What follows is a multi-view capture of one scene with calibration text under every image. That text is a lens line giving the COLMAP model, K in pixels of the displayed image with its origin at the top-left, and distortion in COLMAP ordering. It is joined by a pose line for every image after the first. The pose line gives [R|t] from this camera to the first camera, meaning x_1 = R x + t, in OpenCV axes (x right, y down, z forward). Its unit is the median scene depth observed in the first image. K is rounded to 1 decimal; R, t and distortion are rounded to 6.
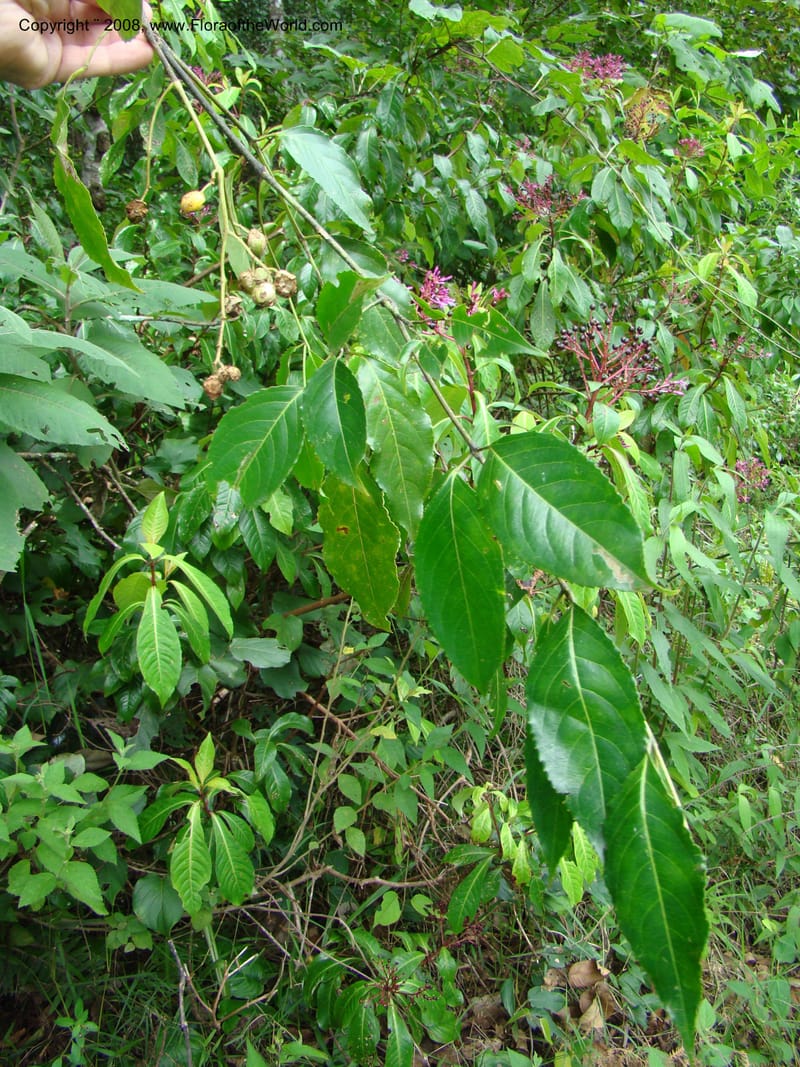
lens RADIAL K [[1013.1, 0, 400.8], [0, 1013.1, 519.2], [0, 0, 1]] dist [-0.182717, 0.142767]
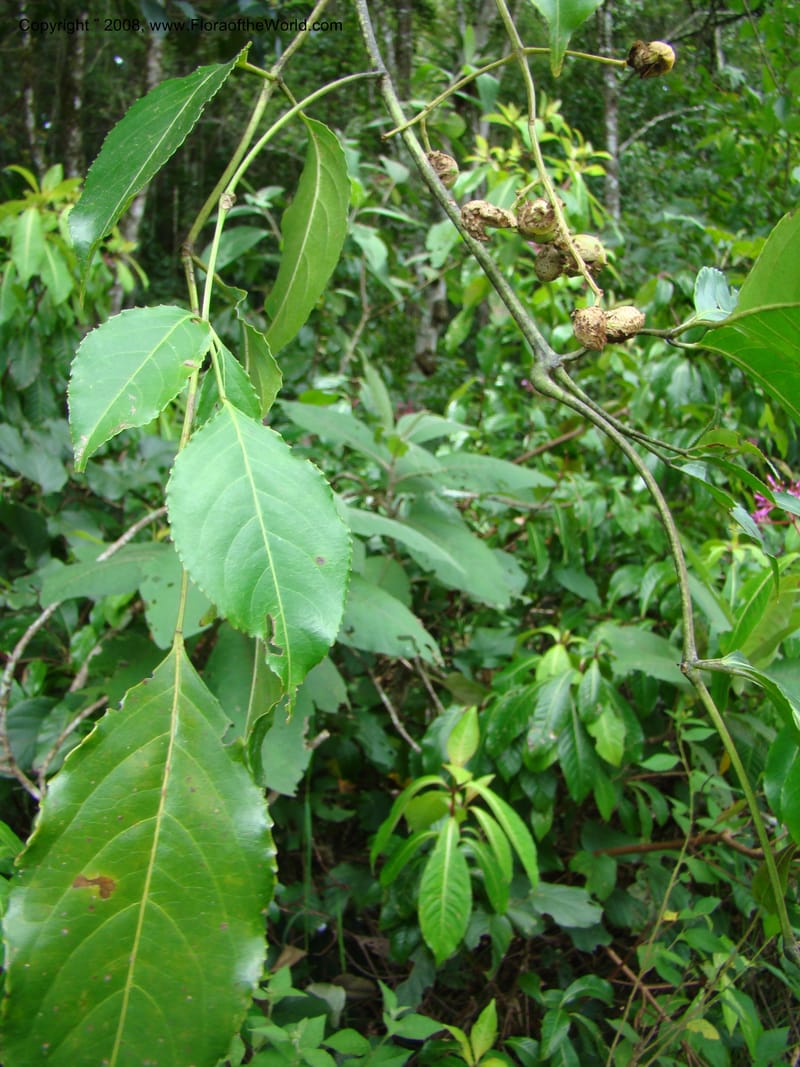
lens RADIAL K [[1008.8, 0, 412.2], [0, 1008.8, 535.6], [0, 0, 1]] dist [-0.176742, 0.148249]
pose [[0.954770, 0.081192, -0.286047, -0.044072], [-0.123831, 0.983179, -0.134257, -0.036472], [0.270335, 0.163606, 0.948764, 0.117456]]
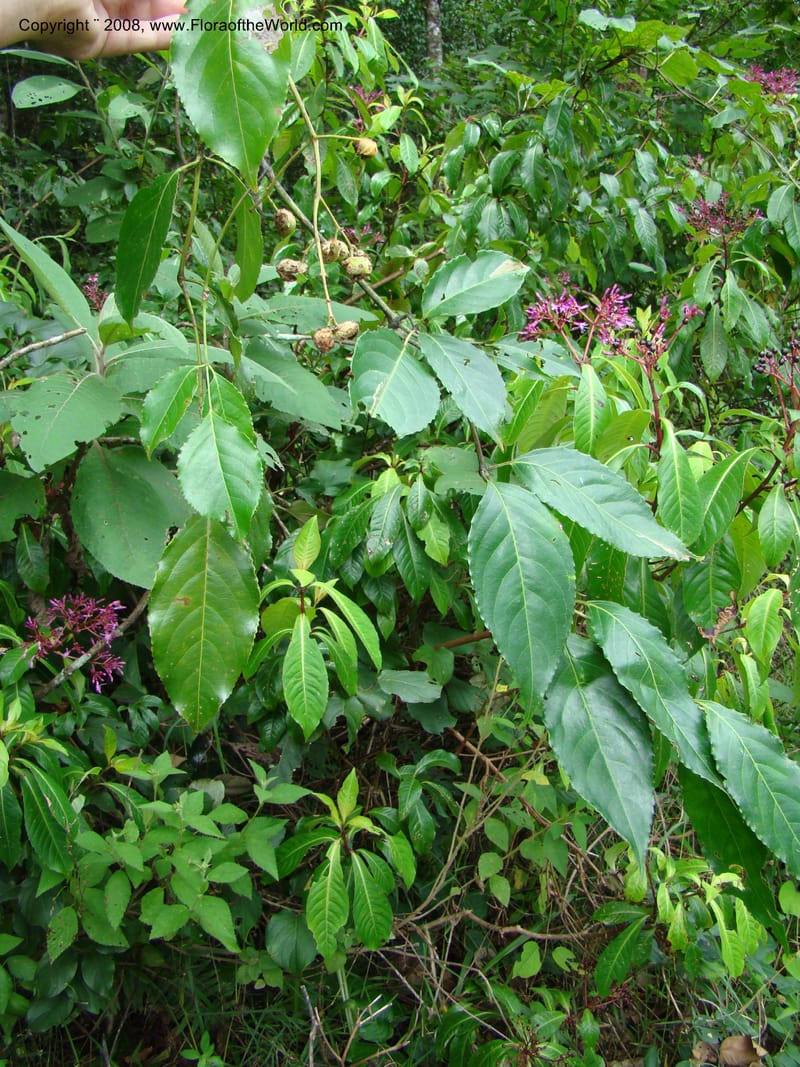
lens RADIAL K [[1009.5, 0, 386.4], [0, 1009.5, 520.6], [0, 0, 1]] dist [-0.173835, 0.126368]
pose [[0.987035, 0.033421, -0.156990, -0.014207], [-0.036977, 0.999120, -0.019784, -0.004383], [0.156190, 0.025333, 0.987402, 0.041107]]
